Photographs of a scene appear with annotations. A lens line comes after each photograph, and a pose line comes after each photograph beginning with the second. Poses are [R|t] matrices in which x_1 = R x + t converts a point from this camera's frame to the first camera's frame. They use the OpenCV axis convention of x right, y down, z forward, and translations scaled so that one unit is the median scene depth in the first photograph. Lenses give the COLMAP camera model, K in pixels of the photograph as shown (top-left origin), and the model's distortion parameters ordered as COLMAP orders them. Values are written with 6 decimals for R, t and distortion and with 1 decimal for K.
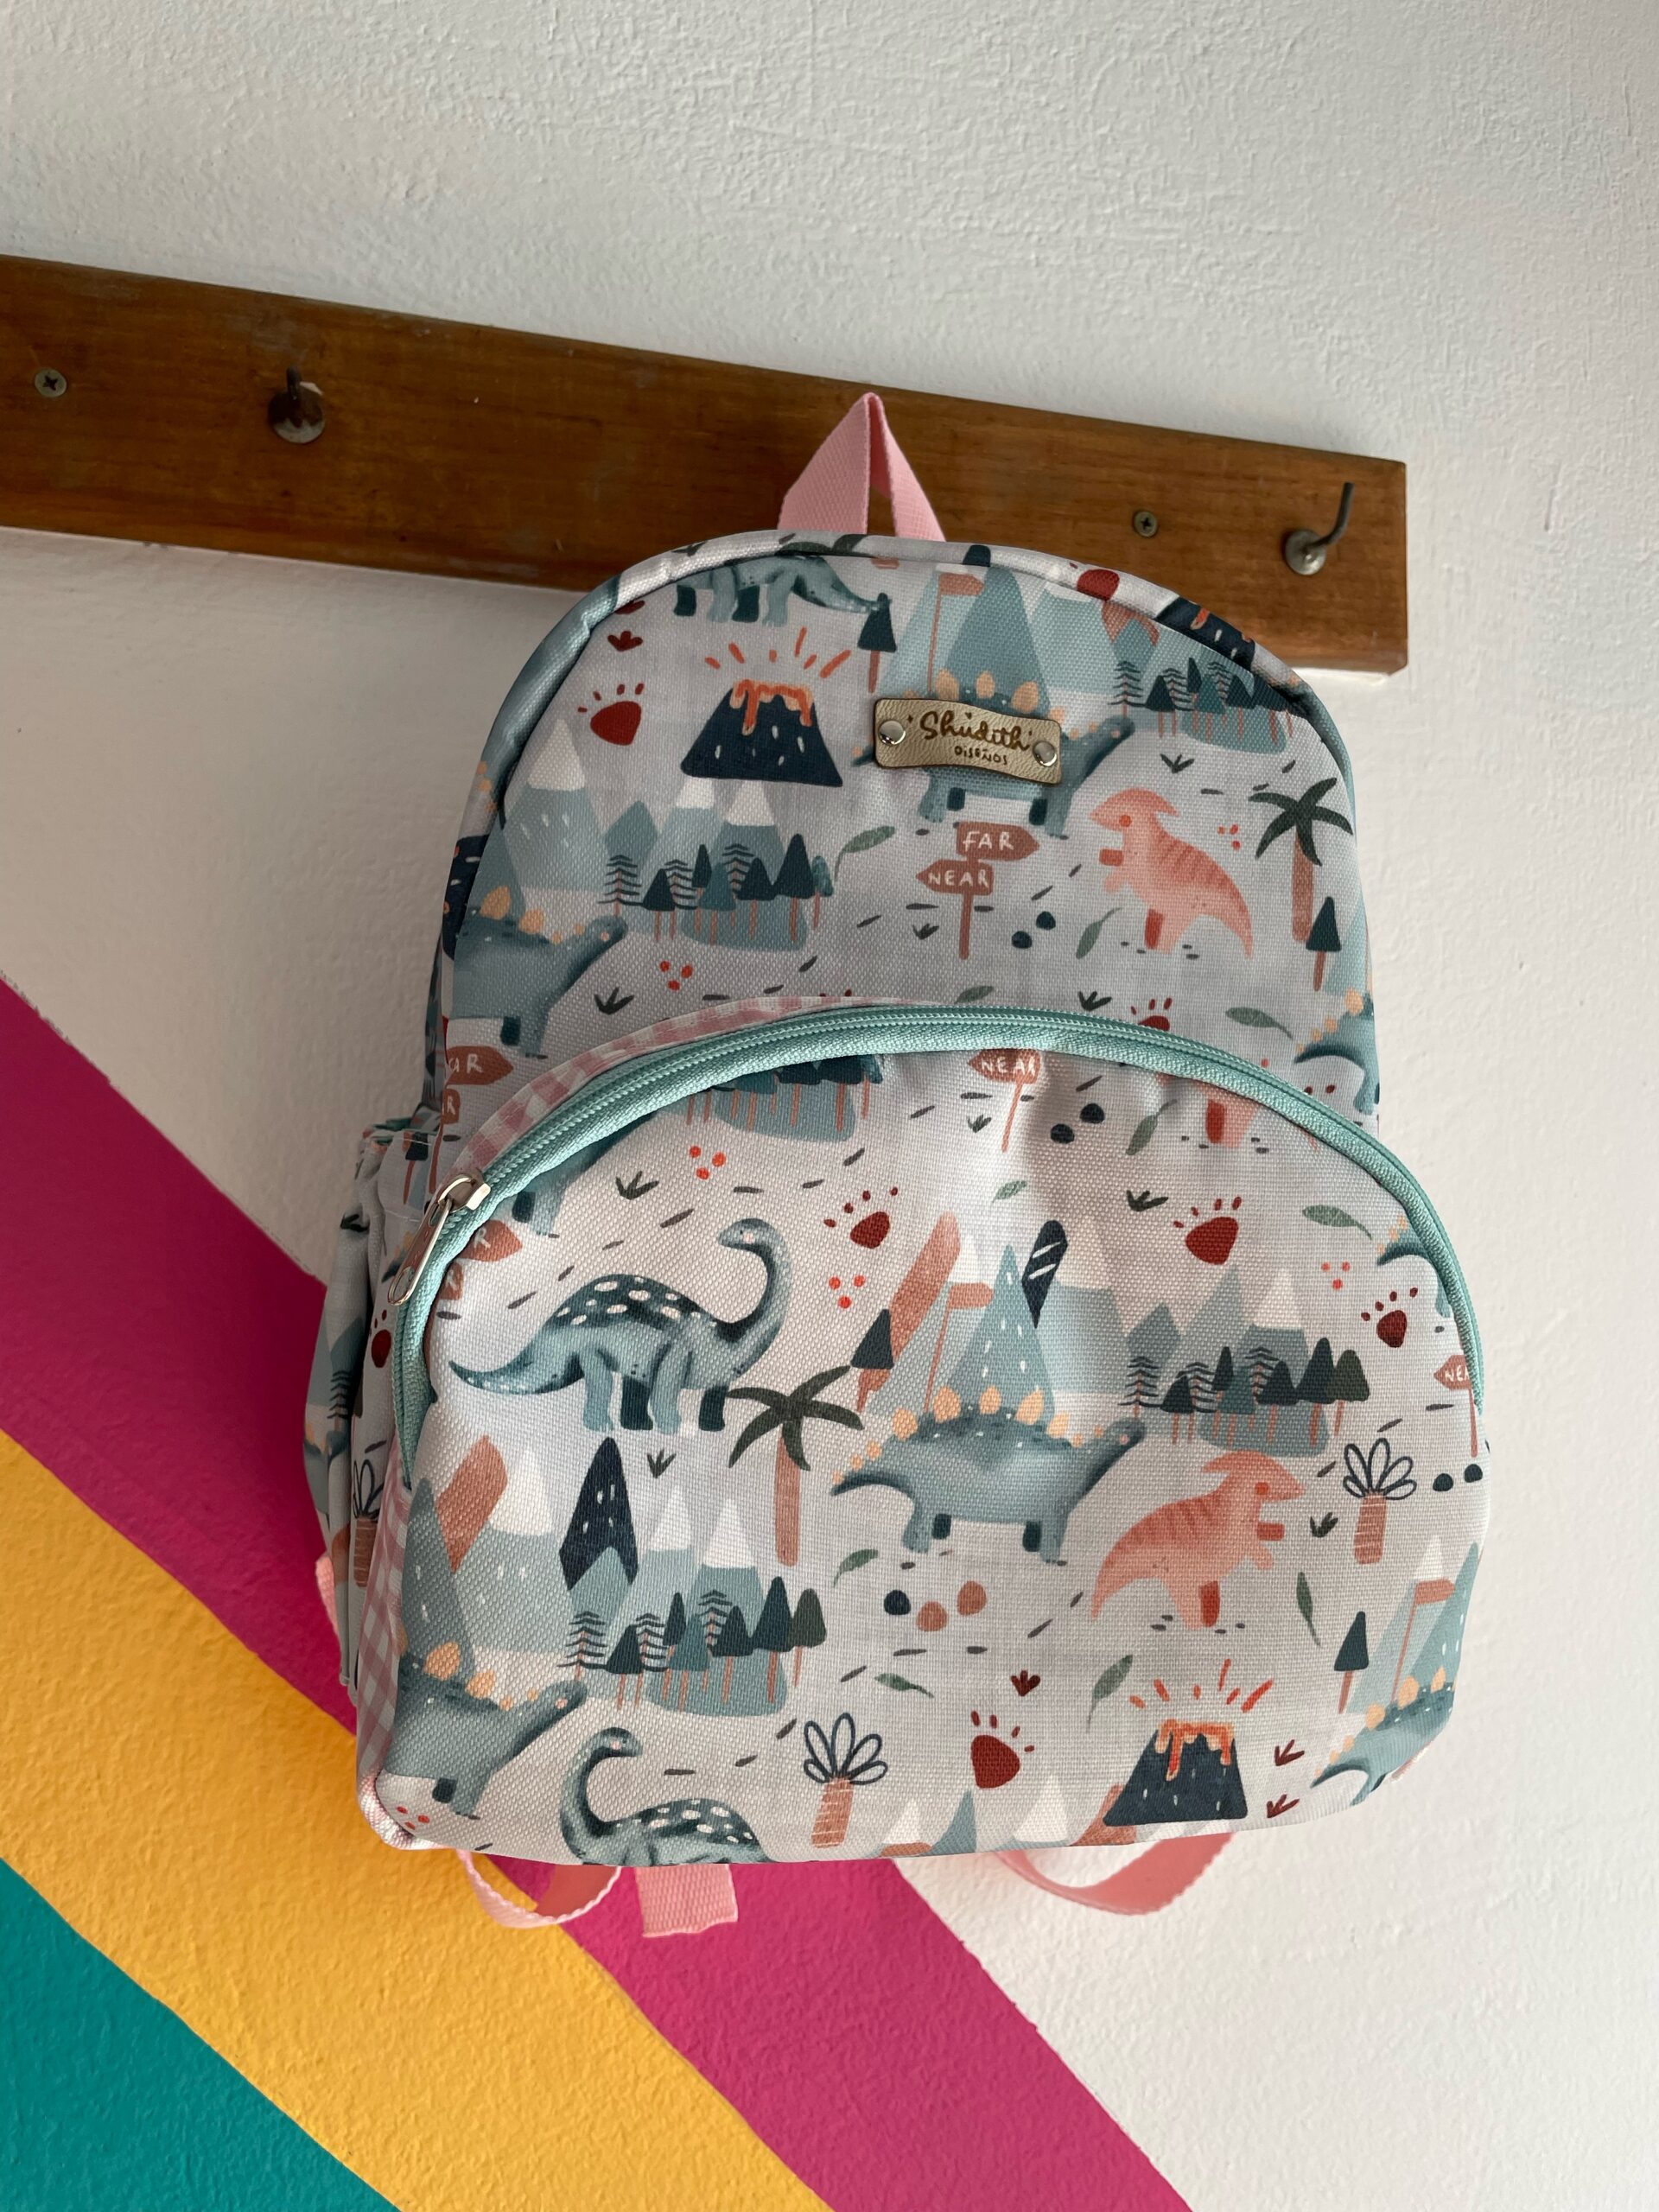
lens RADIAL K [[1708.3, 0, 827.5], [0, 1708.3, 1105.5], [0, 0, 1]] dist [0.082069, -0.124891]
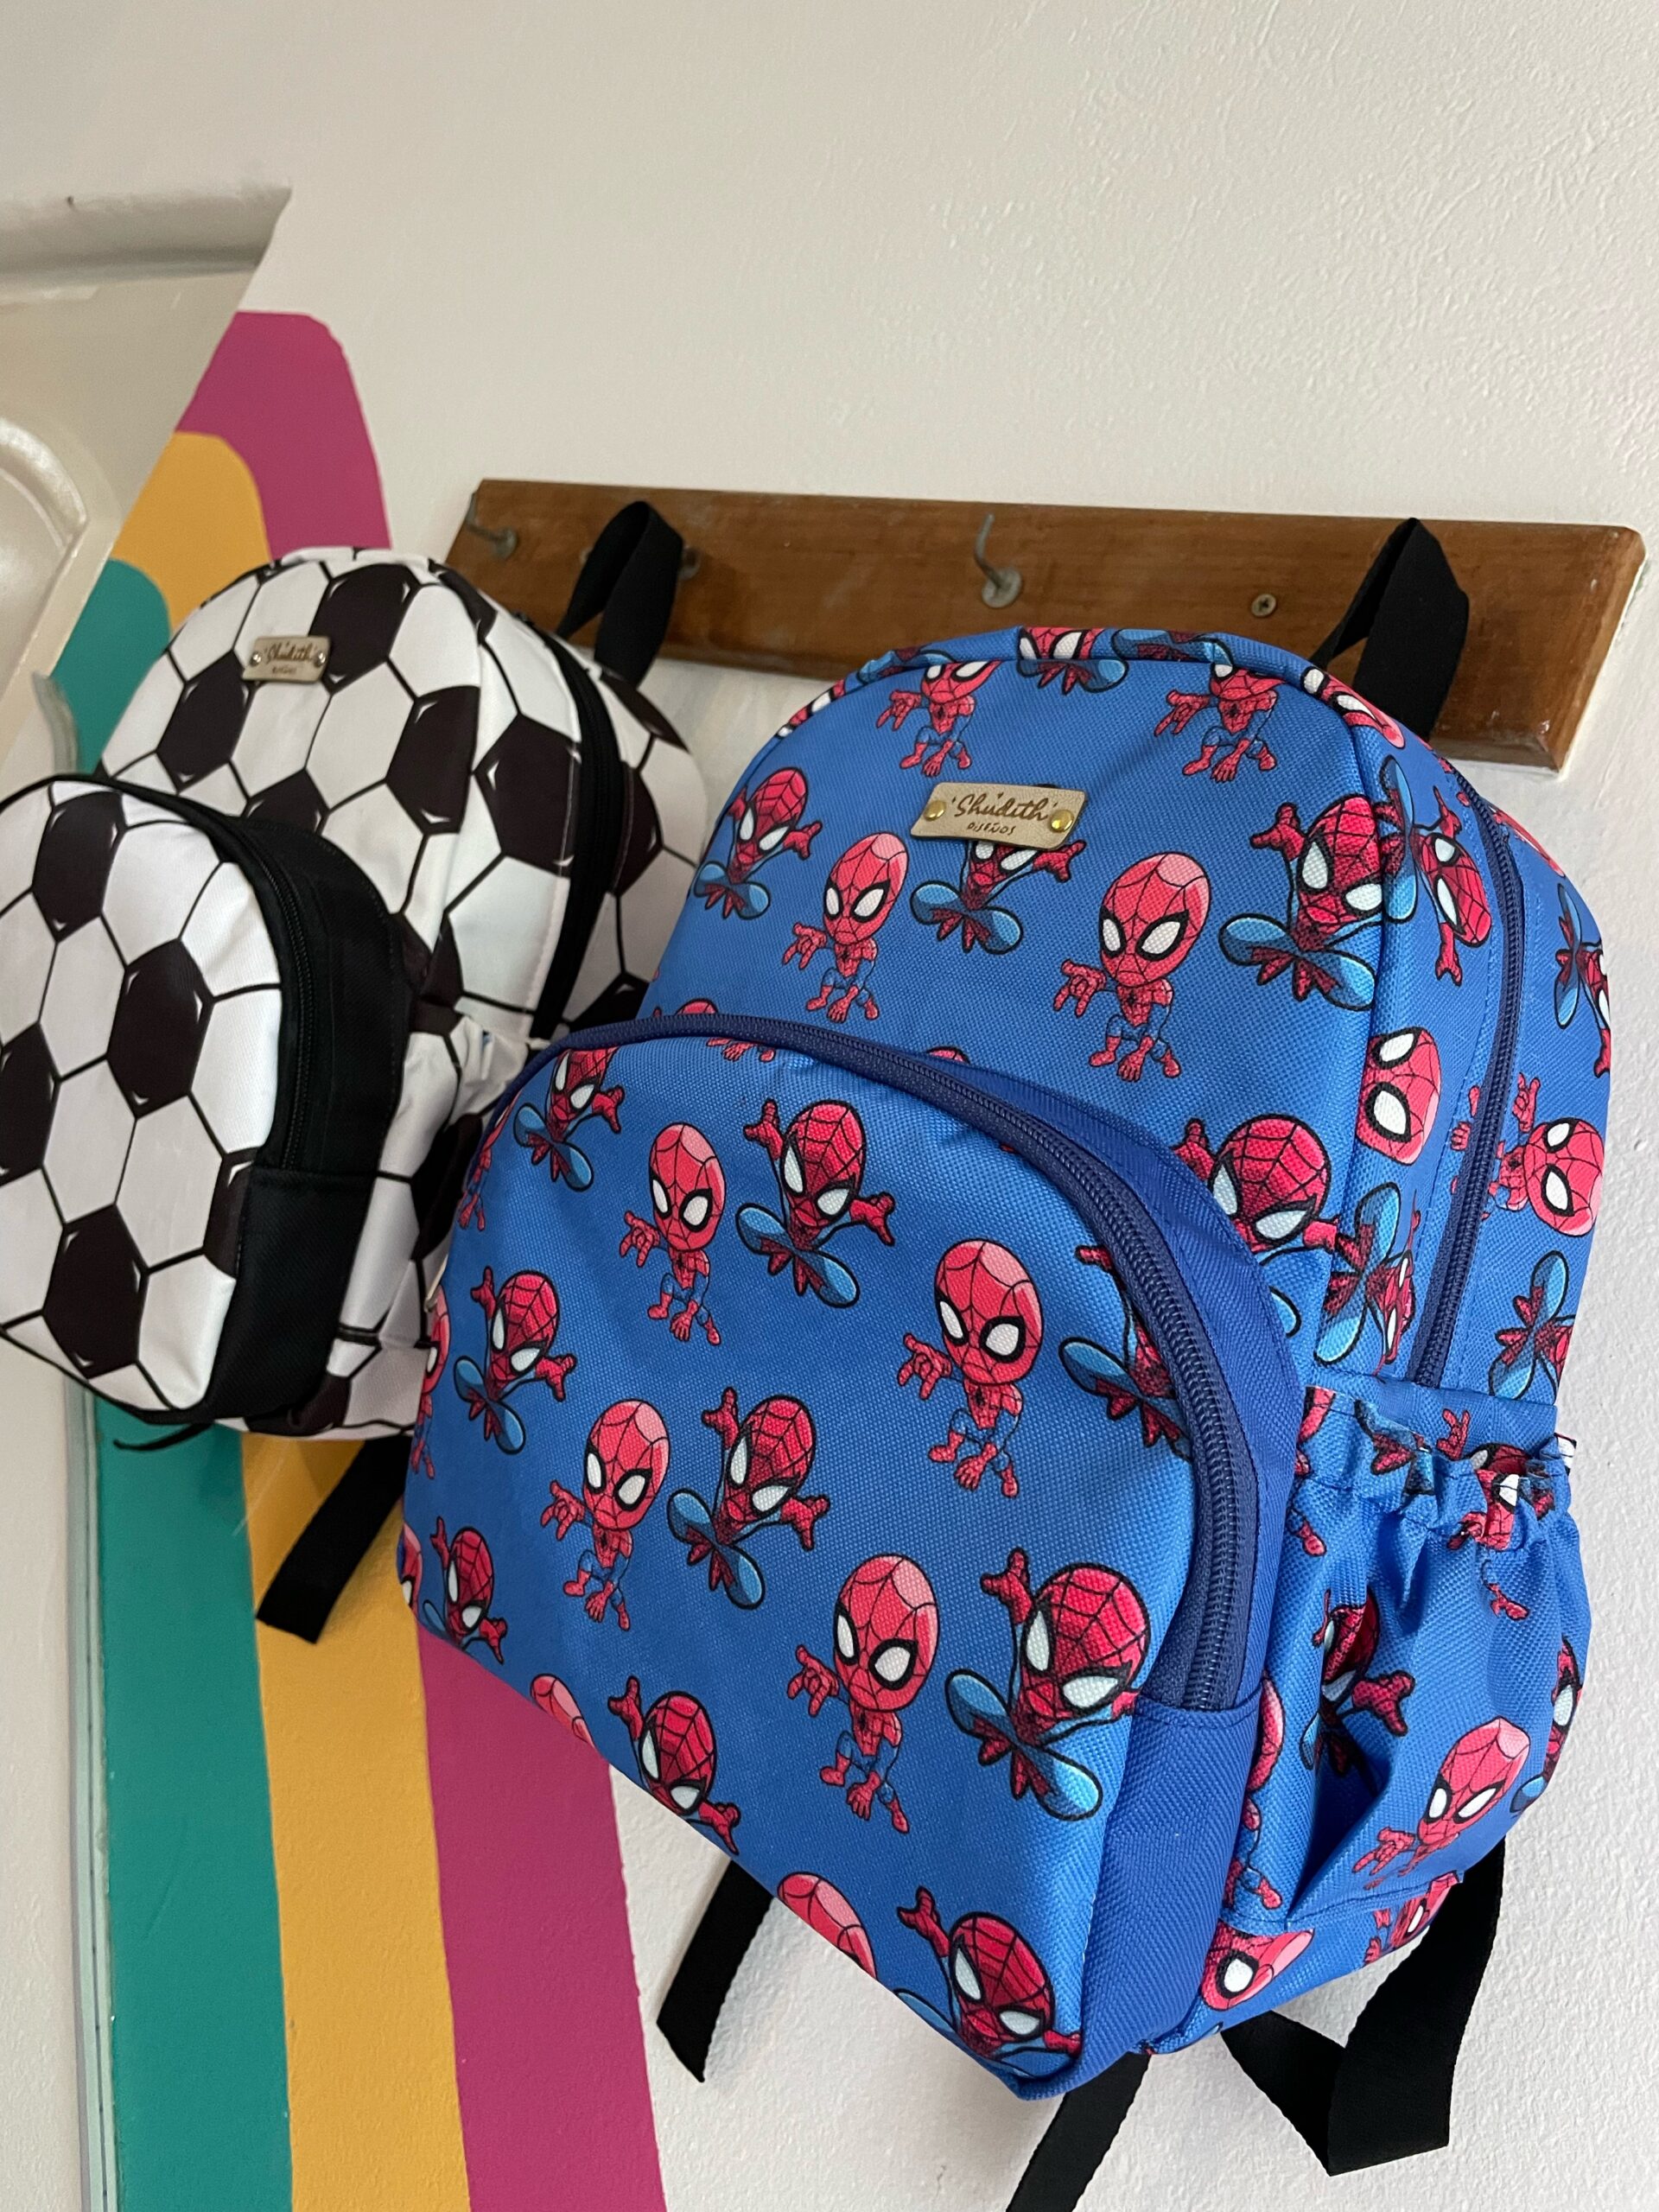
lens RADIAL K [[1708.3, 0, 857.5], [0, 1708.3, 1108.9], [0, 0, 1]] dist [0.082069, -0.124891]
pose [[0.568429, 0.149435, -0.809047, 1.275876], [-0.329197, 0.942527, -0.057201, 0.090250], [0.754001, 0.298851, 0.584953, 0.490888]]
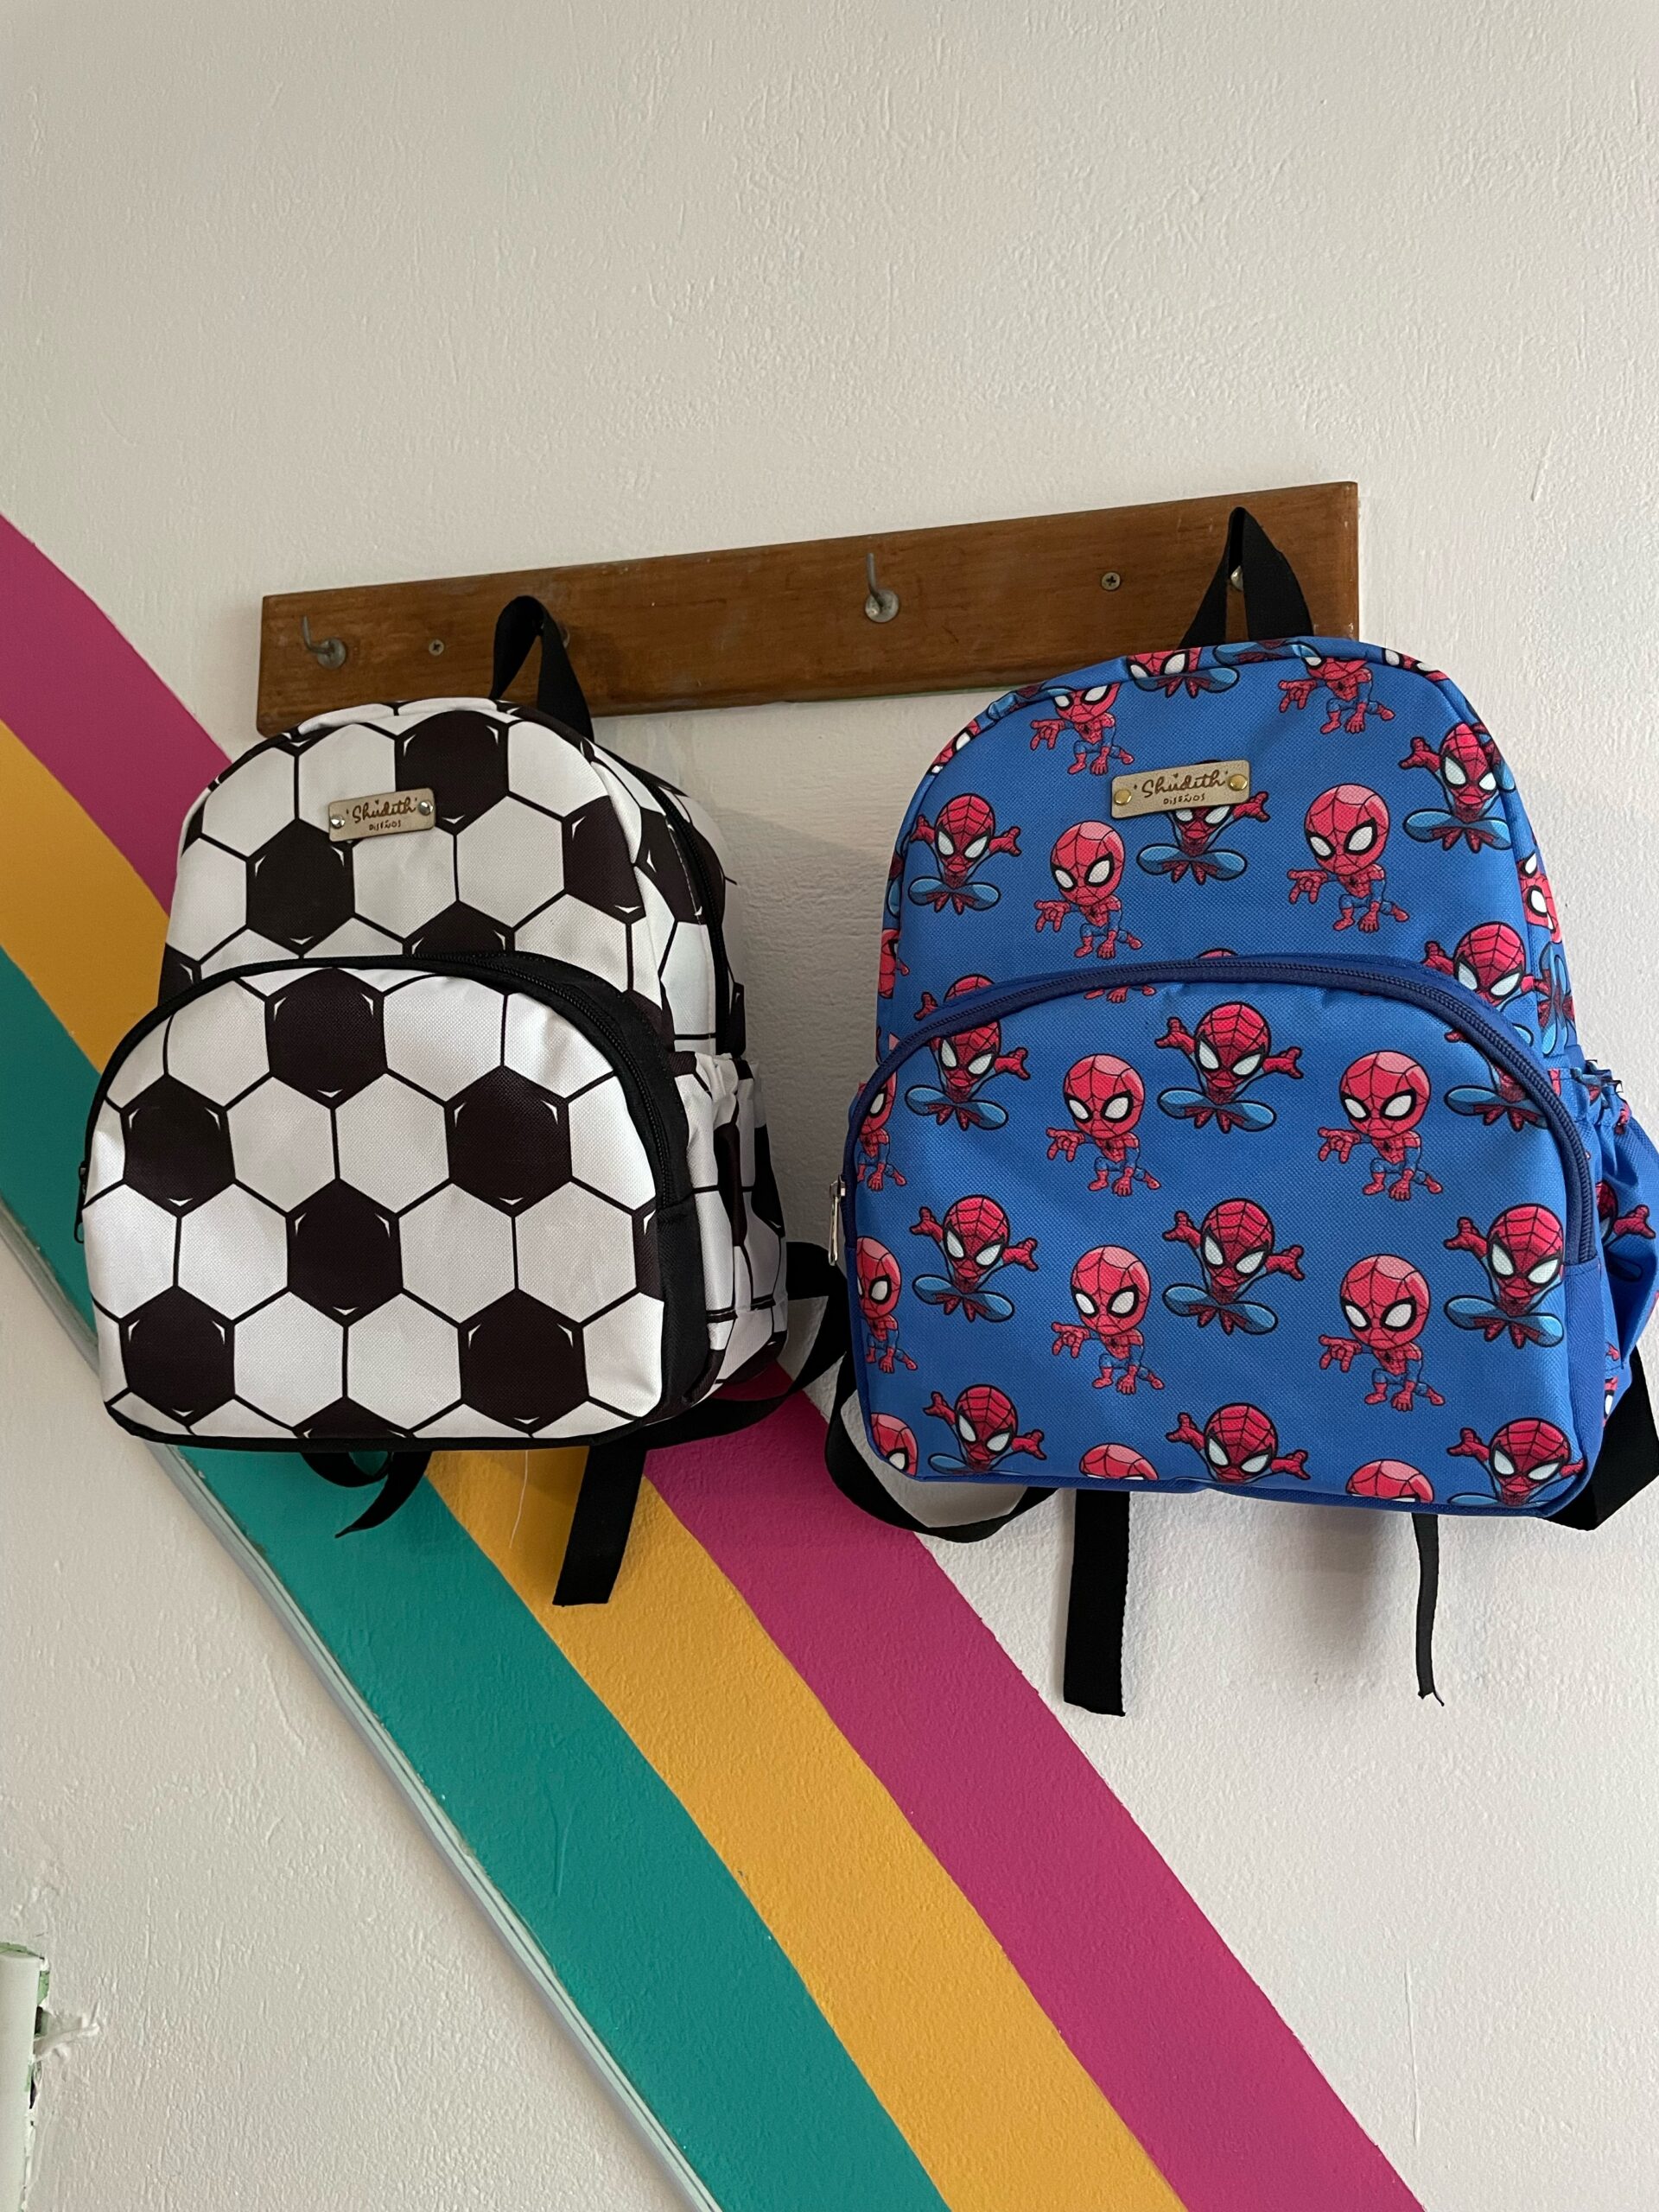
lens RADIAL K [[1708.3, 0, 821.5], [0, 1708.3, 1094.9], [0, 0, 1]] dist [0.082069, -0.124891]
pose [[0.841991, -0.045064, -0.537606, 1.001316], [0.022535, 0.998573, -0.048410, 0.173186], [0.539021, 0.028646, 0.841805, -0.337504]]
